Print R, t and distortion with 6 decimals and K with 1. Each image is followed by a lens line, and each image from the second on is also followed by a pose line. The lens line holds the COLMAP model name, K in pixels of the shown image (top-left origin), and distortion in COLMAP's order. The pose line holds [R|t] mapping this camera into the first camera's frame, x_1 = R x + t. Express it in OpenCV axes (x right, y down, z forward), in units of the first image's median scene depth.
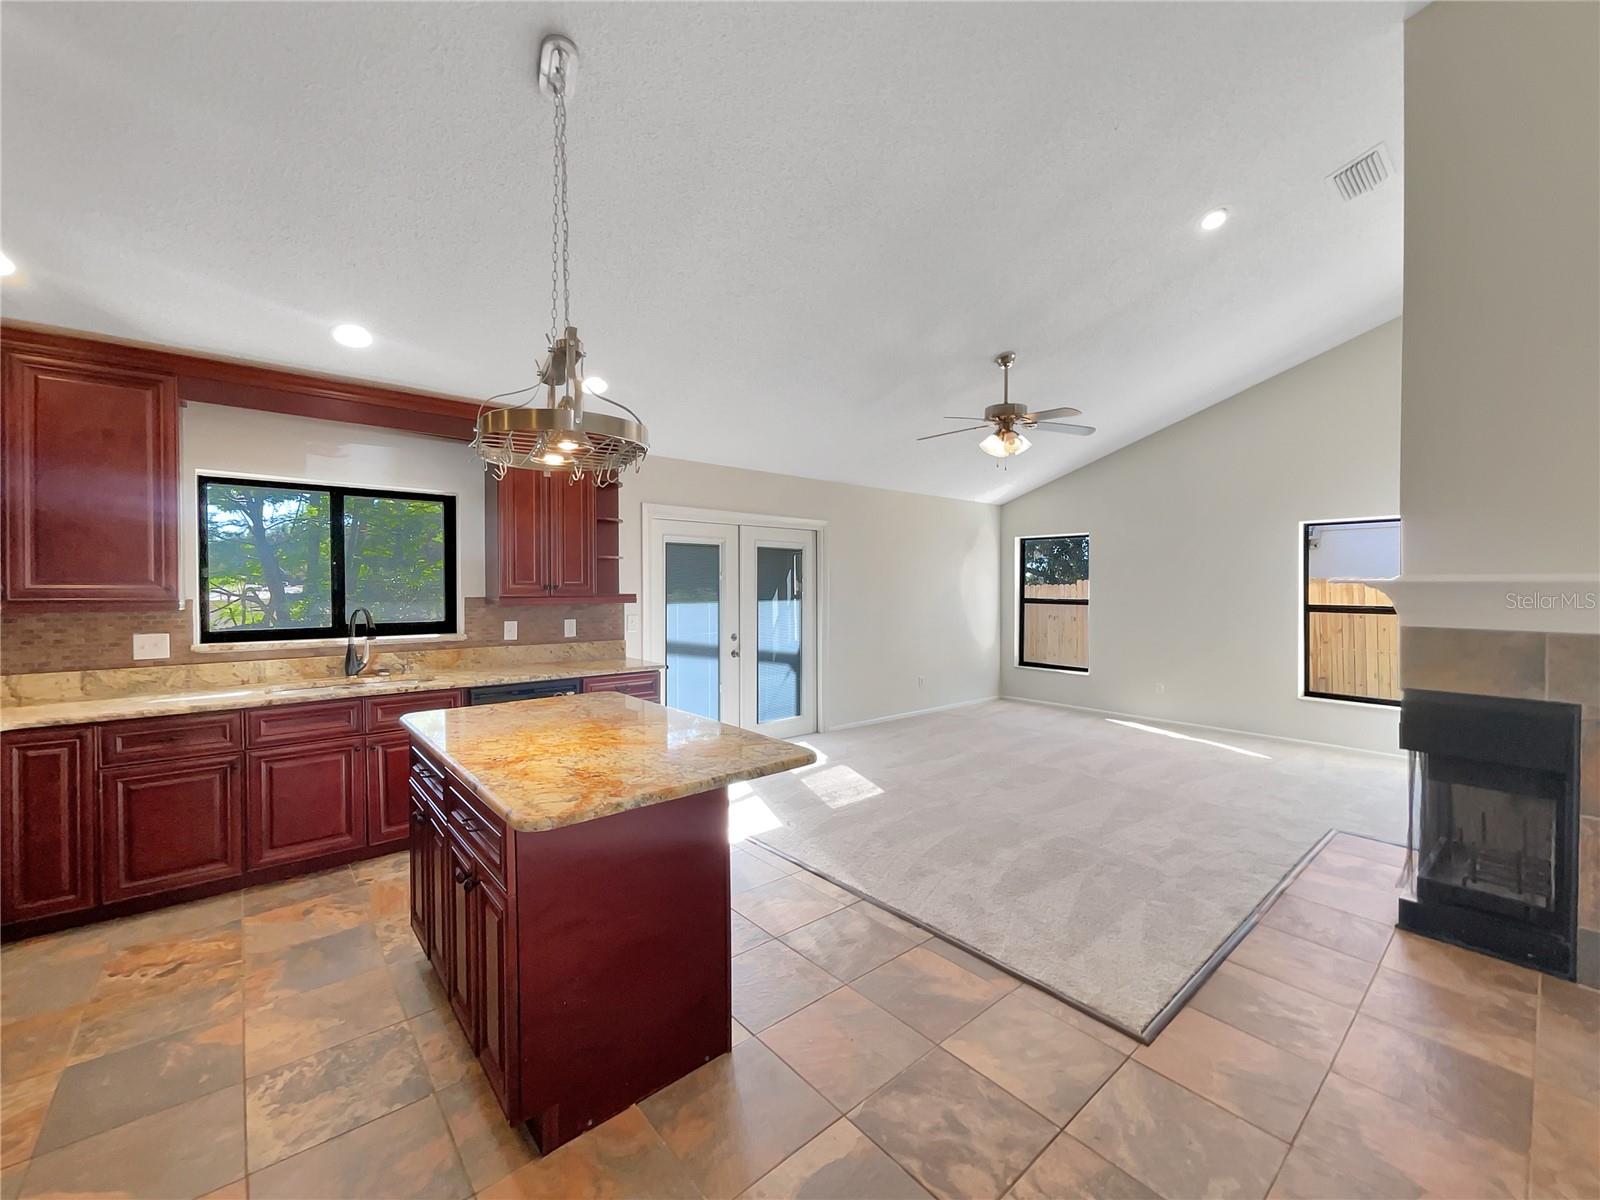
lens RADIAL K [[653.1, 0, 804.6], [0, 653.1, 599.1], [0, 0, 1]] dist [-0.002777, 0.000668]
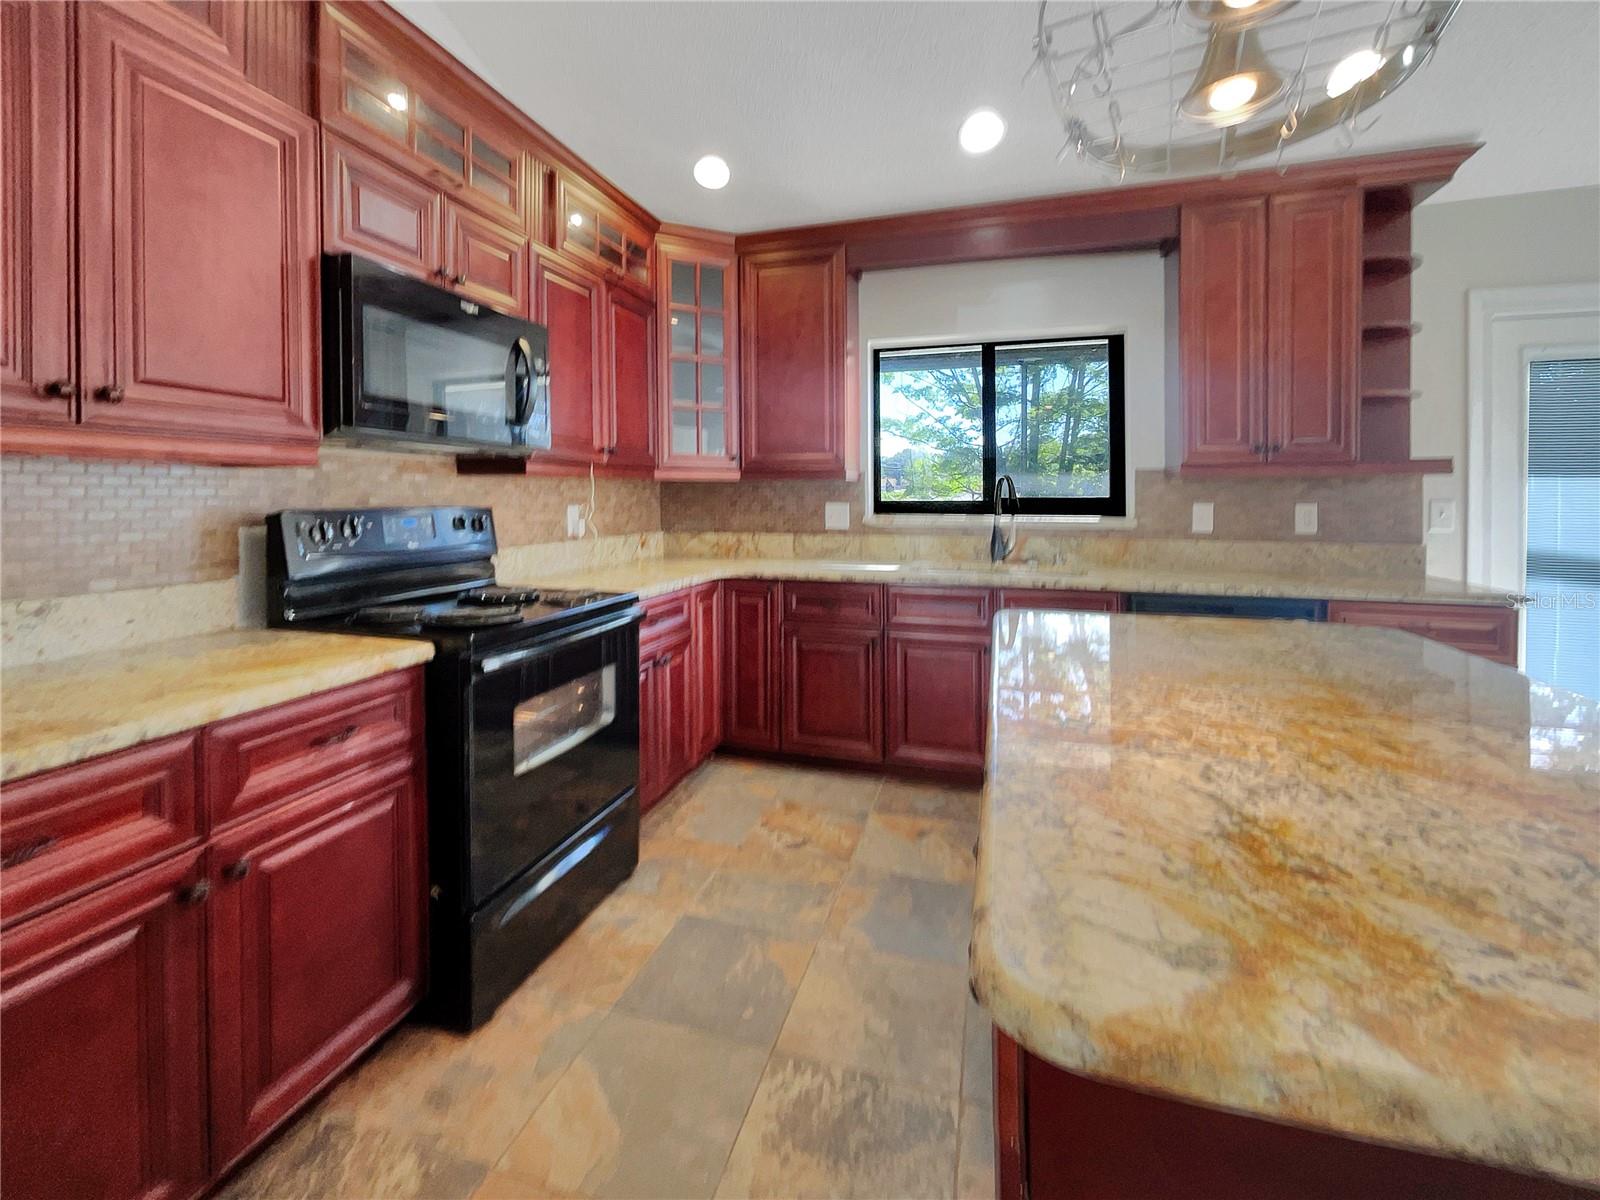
lens RADIAL K [[653.1, 0, 822.6], [0, 653.1, 509.1], [0, 0, 1]] dist [-0.002777, 0.000668]
pose [[0.532466, 0.004075, -0.846442, -0.123735], [-0.017880, 0.999819, -0.006434, 0.071609], [0.846263, 0.018560, 0.532443, 0.433559]]
